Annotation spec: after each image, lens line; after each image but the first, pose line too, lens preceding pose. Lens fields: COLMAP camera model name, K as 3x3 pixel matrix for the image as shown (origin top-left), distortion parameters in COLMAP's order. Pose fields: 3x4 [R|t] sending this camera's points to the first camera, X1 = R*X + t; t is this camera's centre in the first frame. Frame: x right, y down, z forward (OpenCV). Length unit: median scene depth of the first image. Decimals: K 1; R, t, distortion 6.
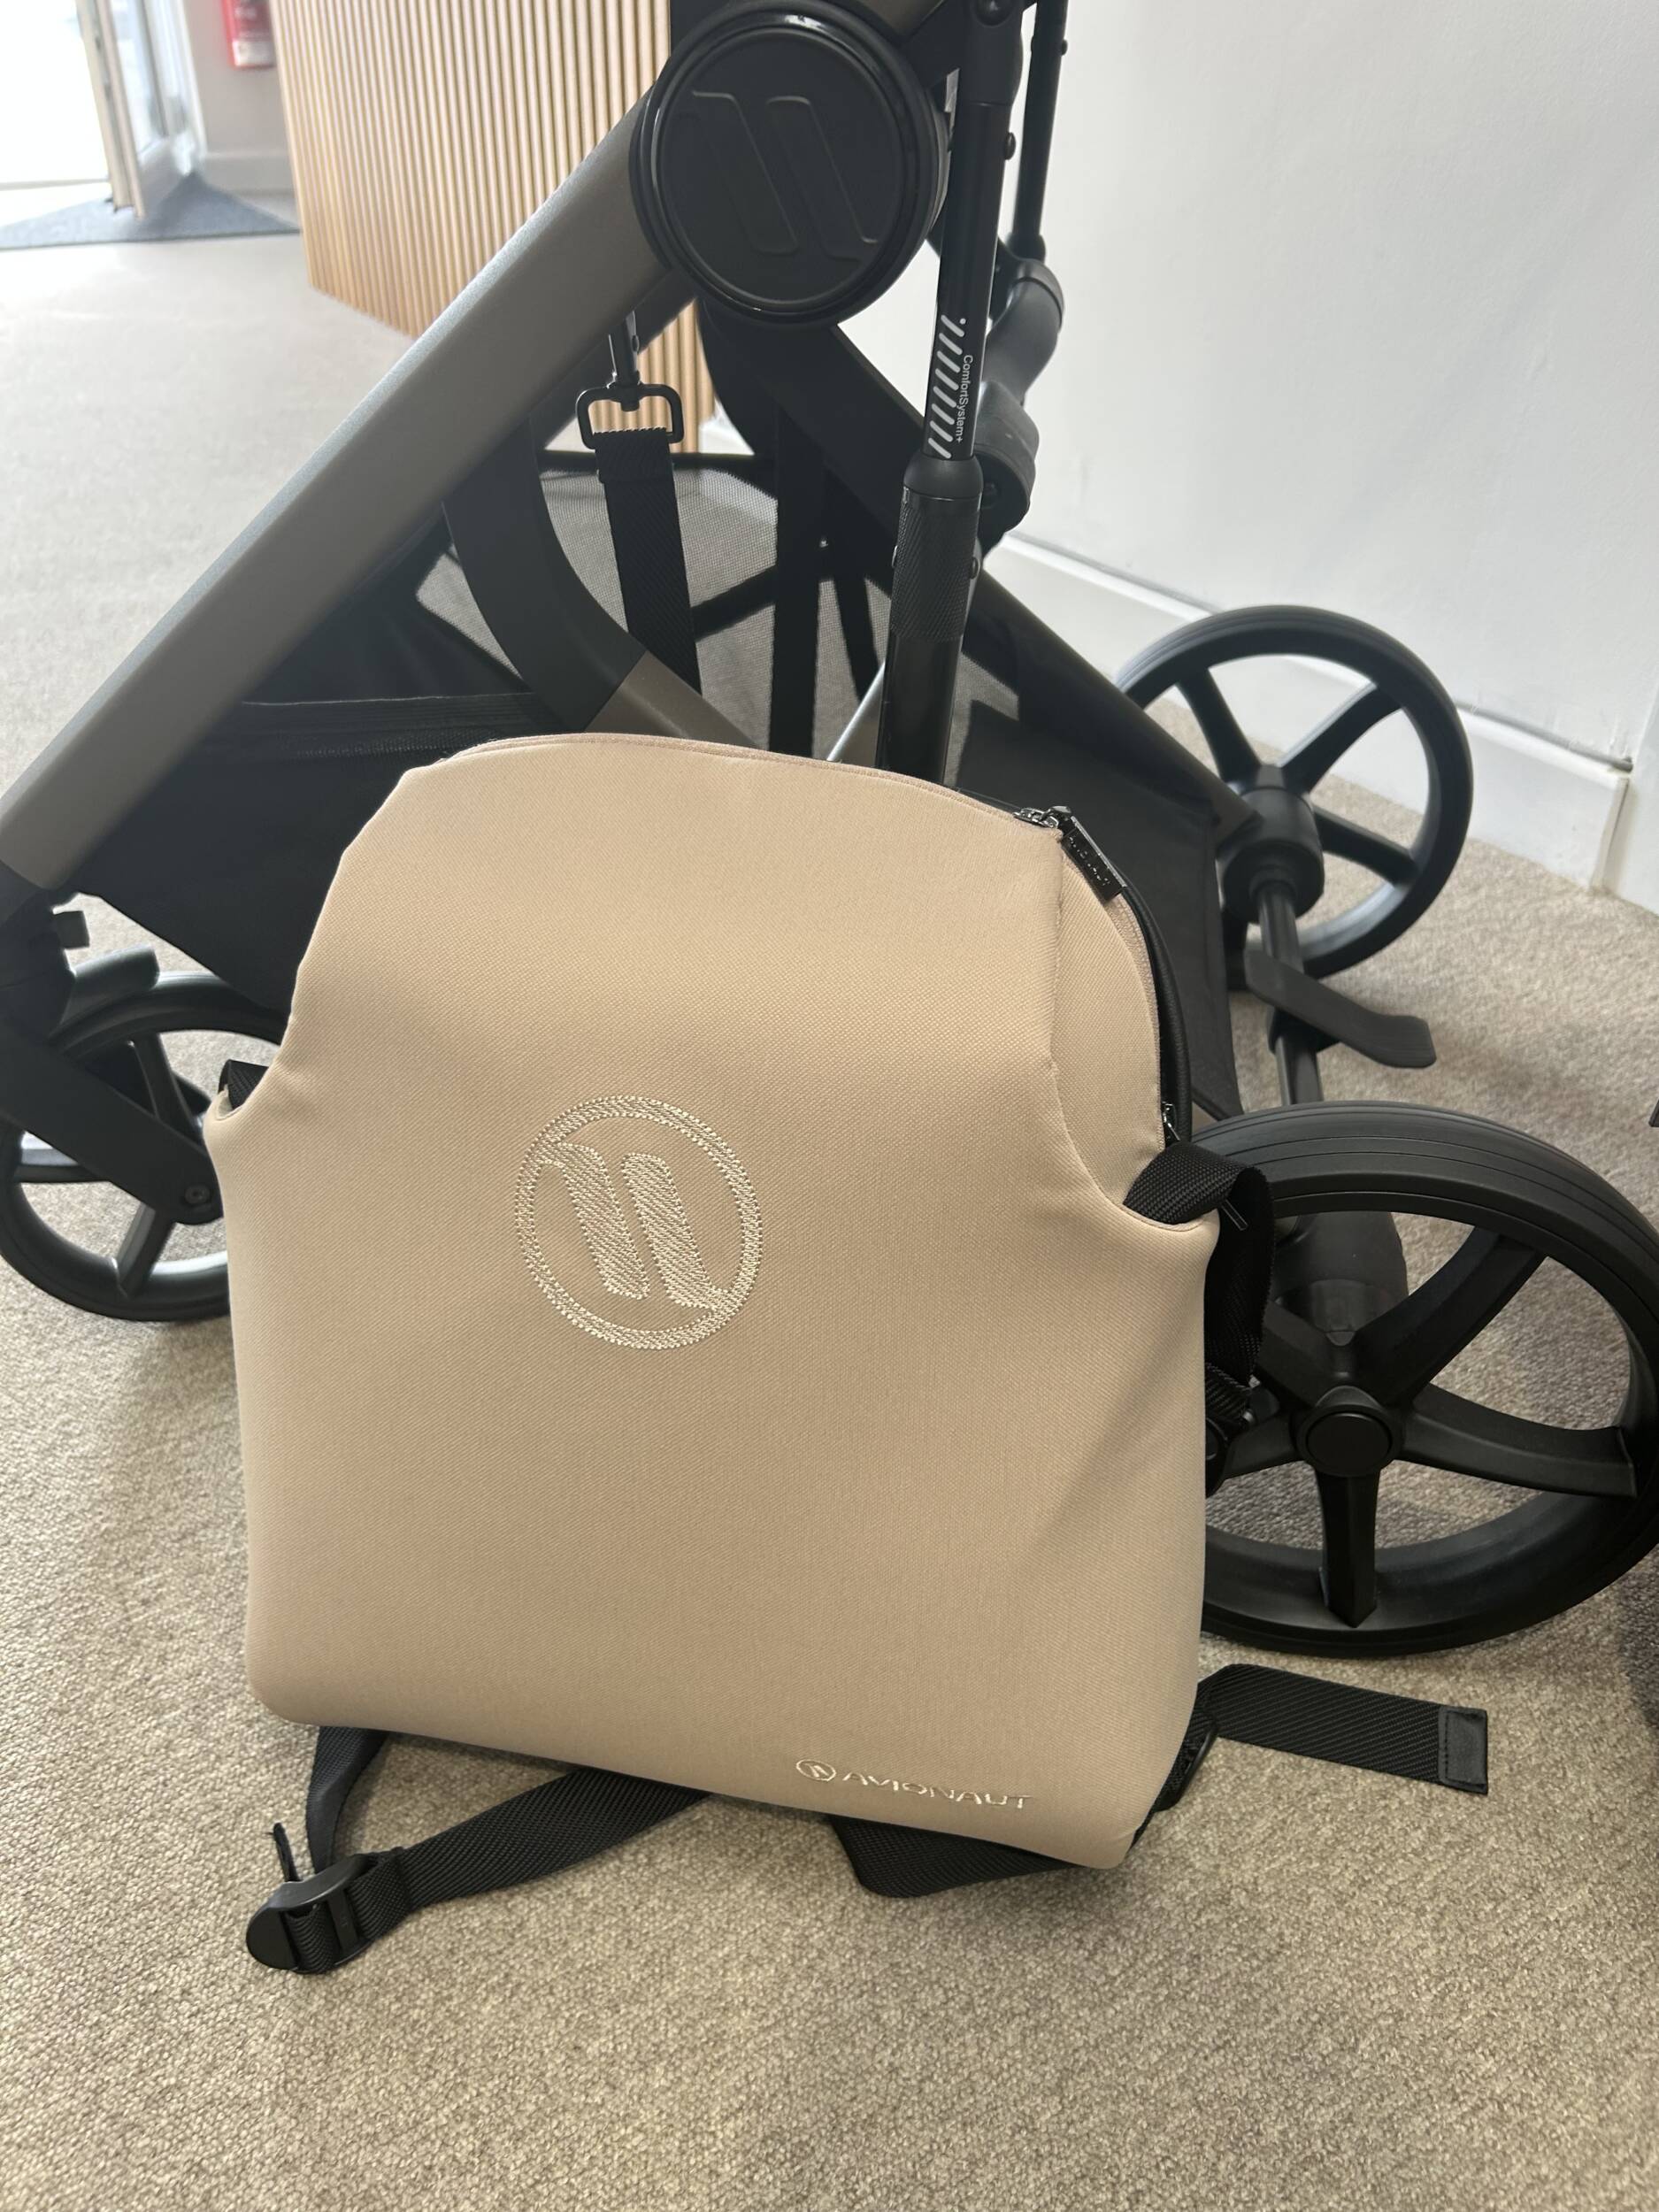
lens RADIAL K [[1665.6, 0, 844.9], [0, 1665.6, 1100.6], [0, 0, 1]] dist [0.037800, -0.045253]
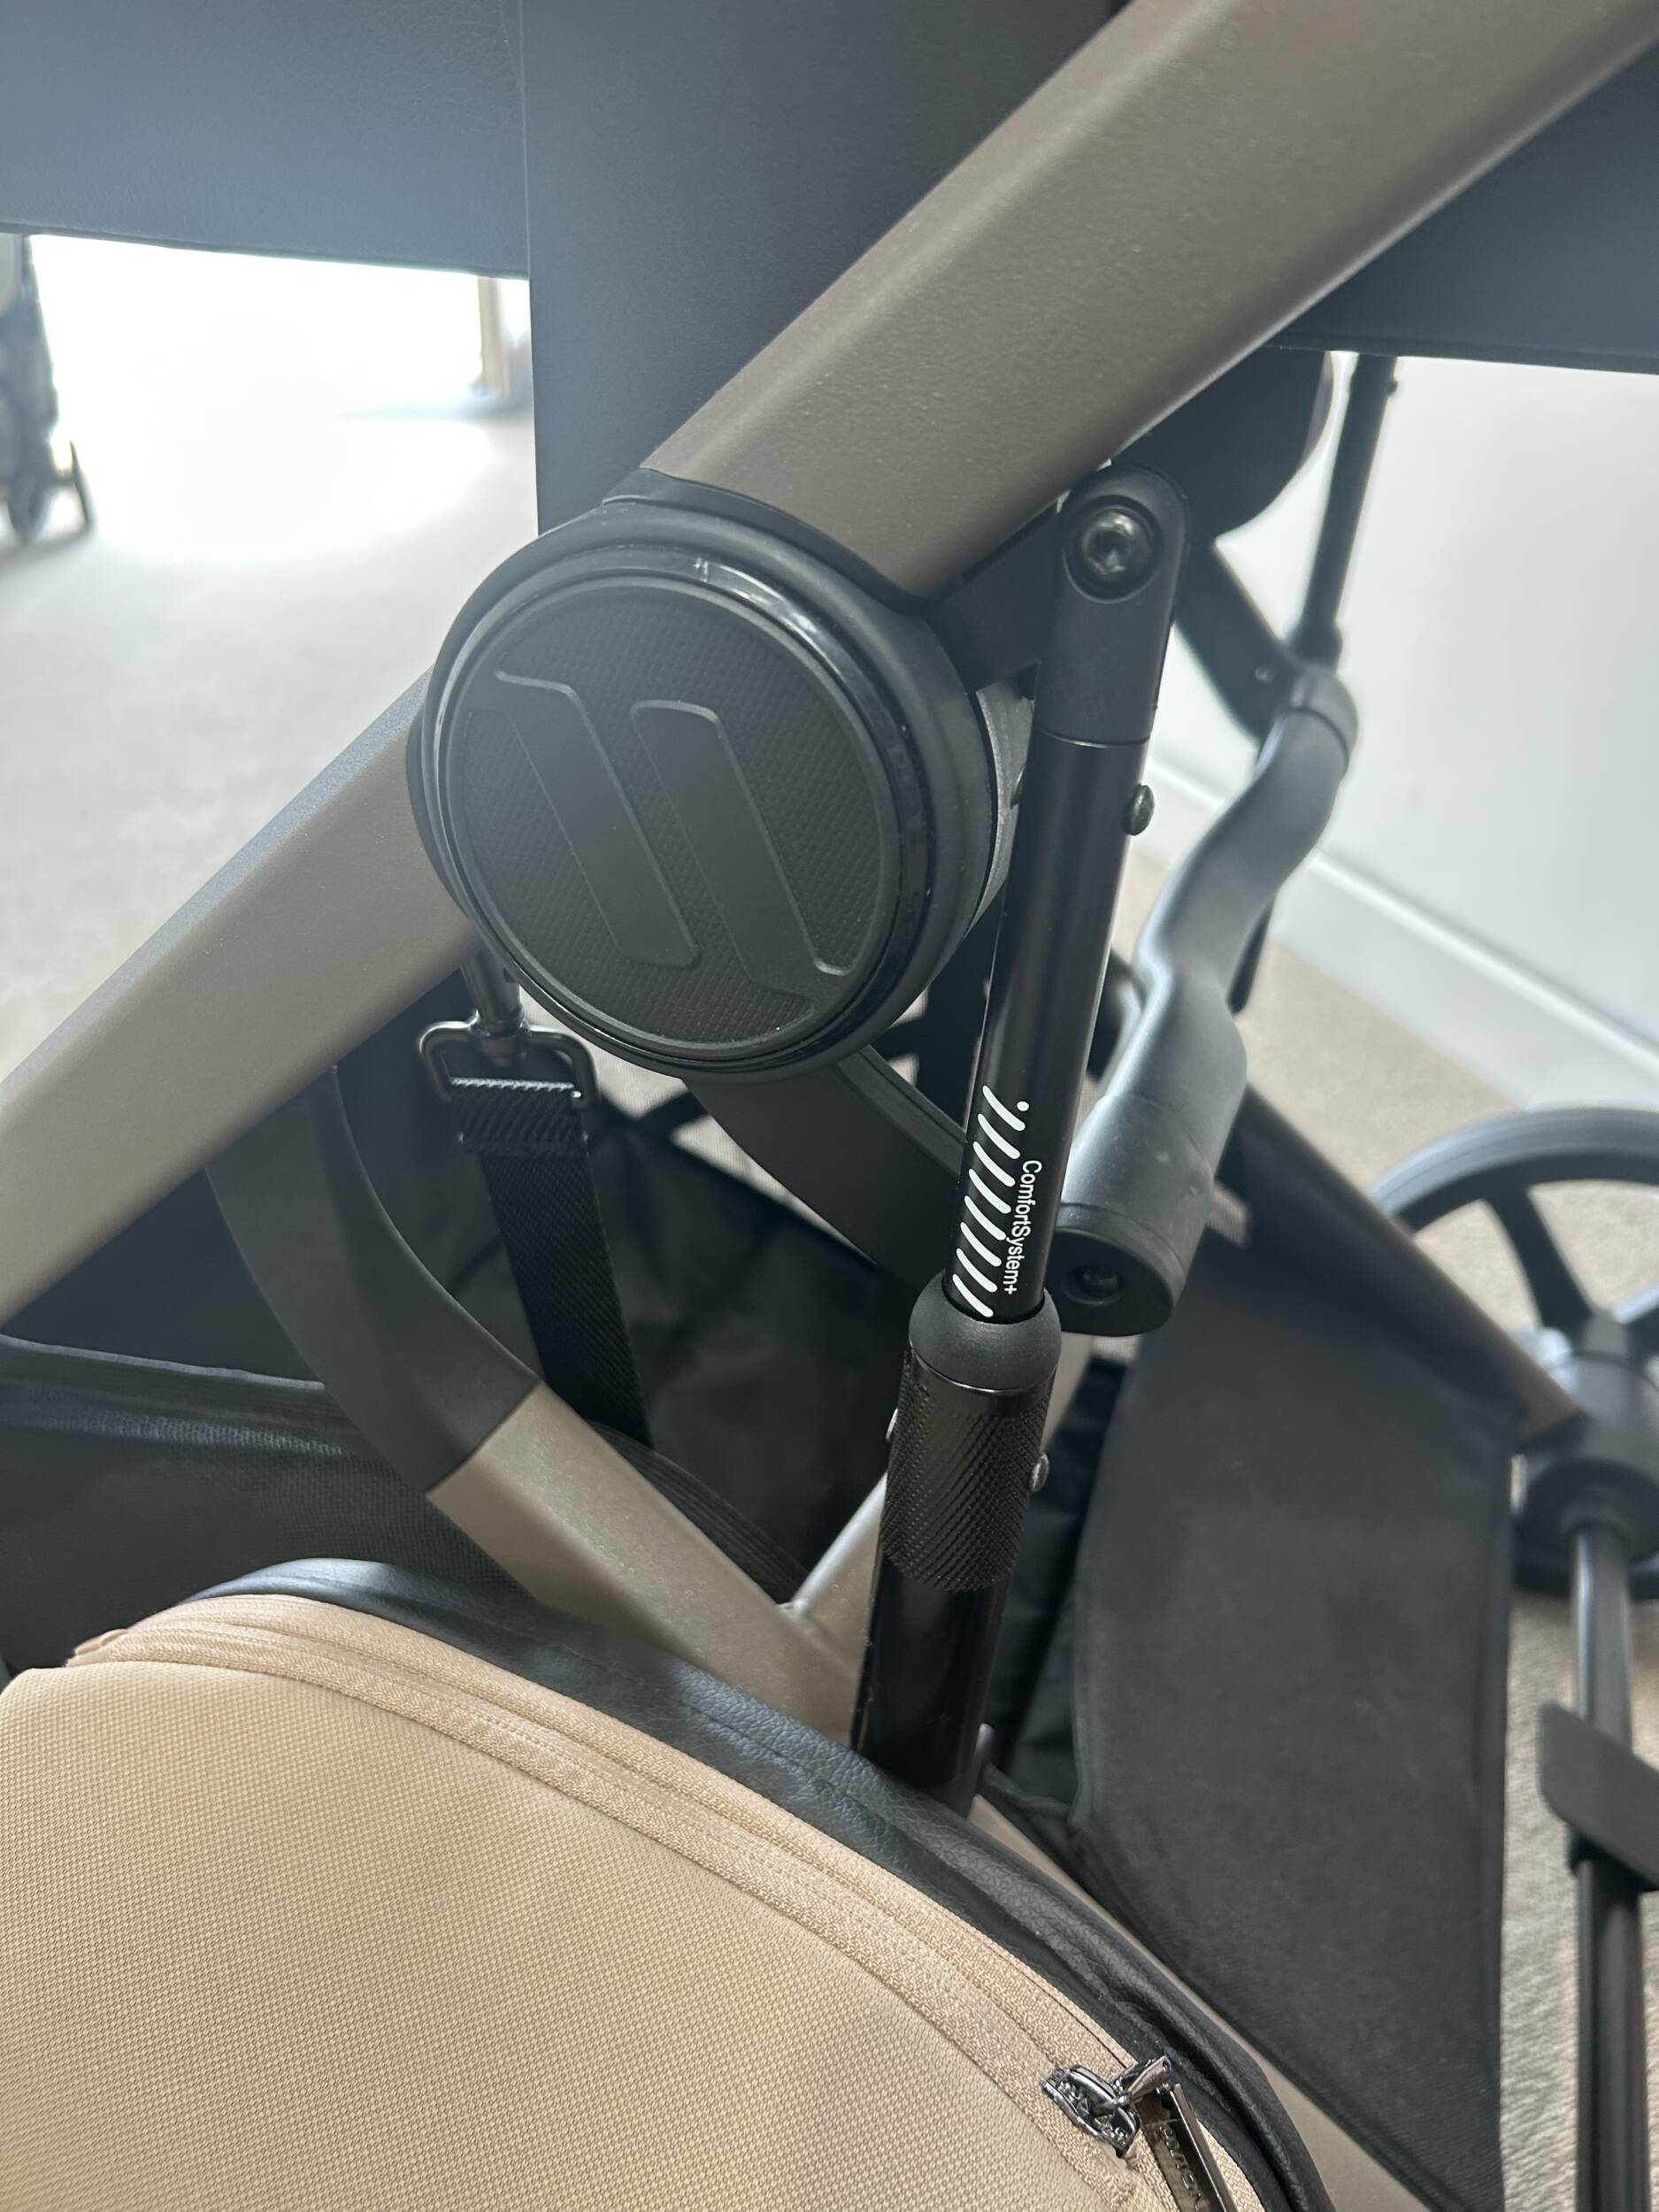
lens RADIAL K [[1684.1, 0, 825.7], [0, 1684.1, 1244.8], [0, 0, 1]] dist [0.056971, -0.000507]
pose [[0.978263, 0.115174, -0.172441, 0.075096], [-0.117809, 0.993023, -0.005090, -0.297829], [0.170651, 0.025294, 0.985007, 0.354172]]
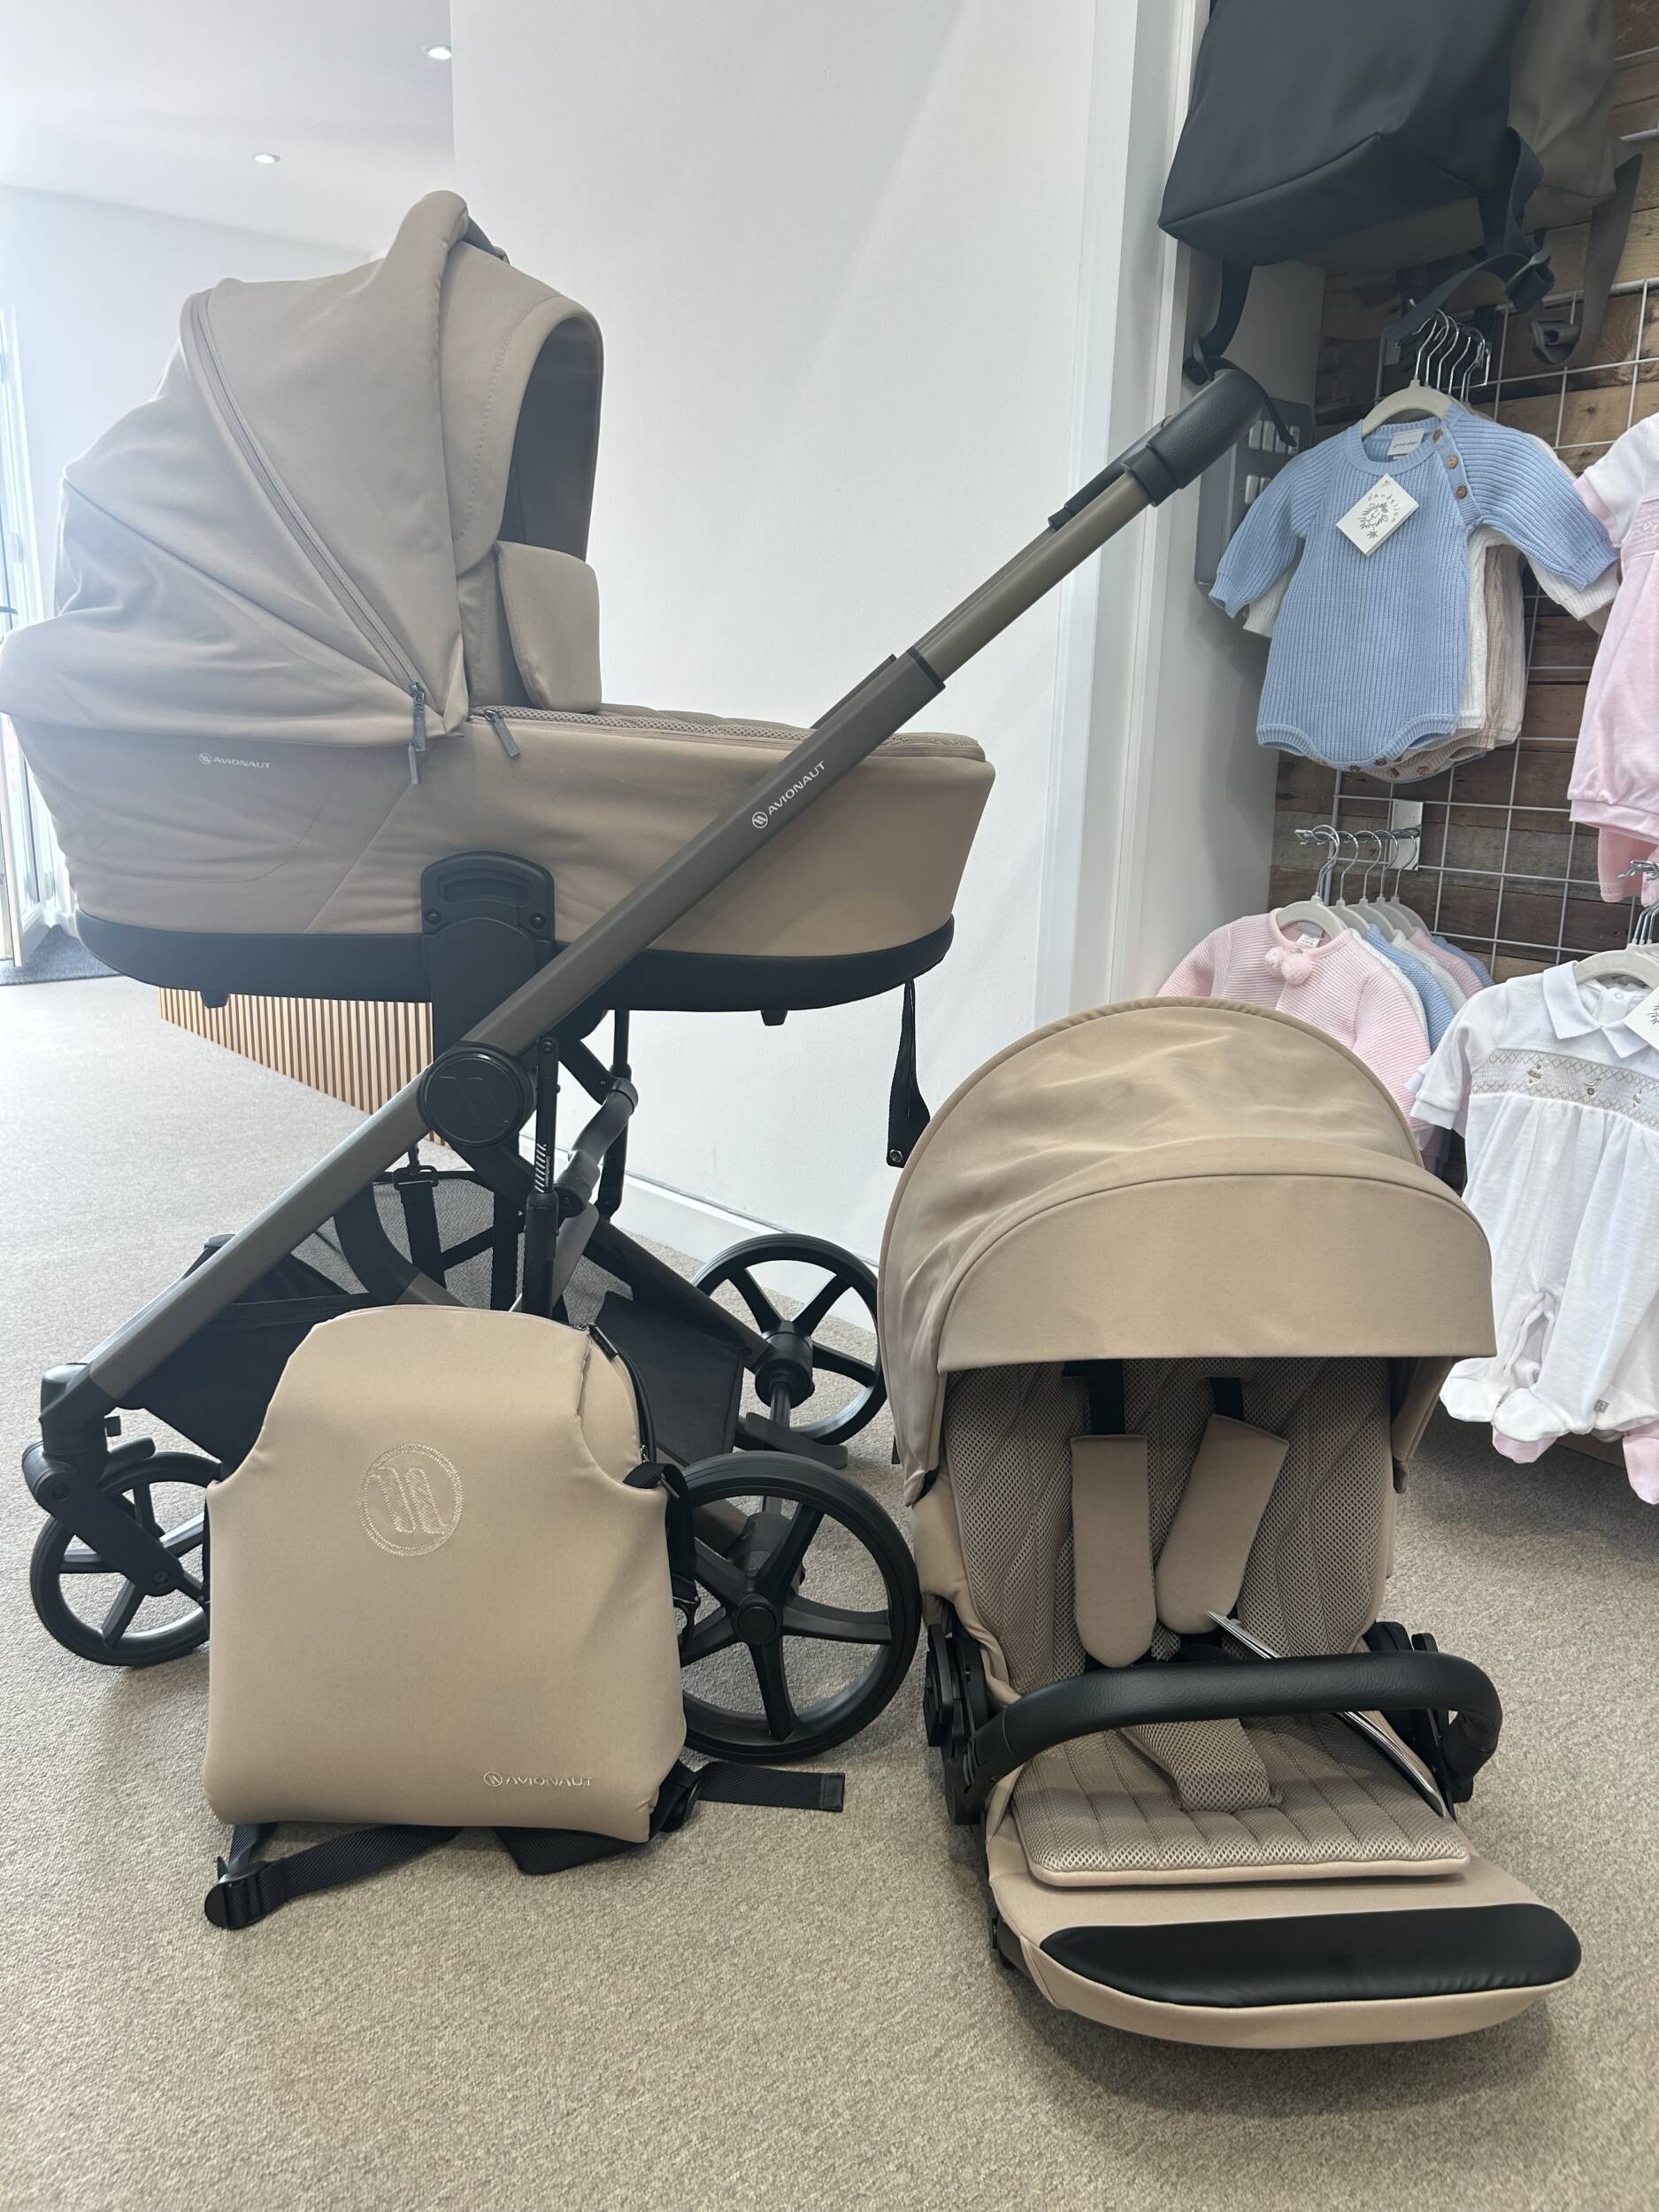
lens RADIAL K [[1665.5, 0, 833.3], [0, 1665.5, 1098.6], [0, 0, 1]] dist [0.048192, -0.056810]
pose [[0.991489, -0.029829, 0.126723, 0.137467], [0.073051, 0.933186, -0.351890, 0.308385], [-0.107760, 0.358153, 0.927423, -1.095563]]
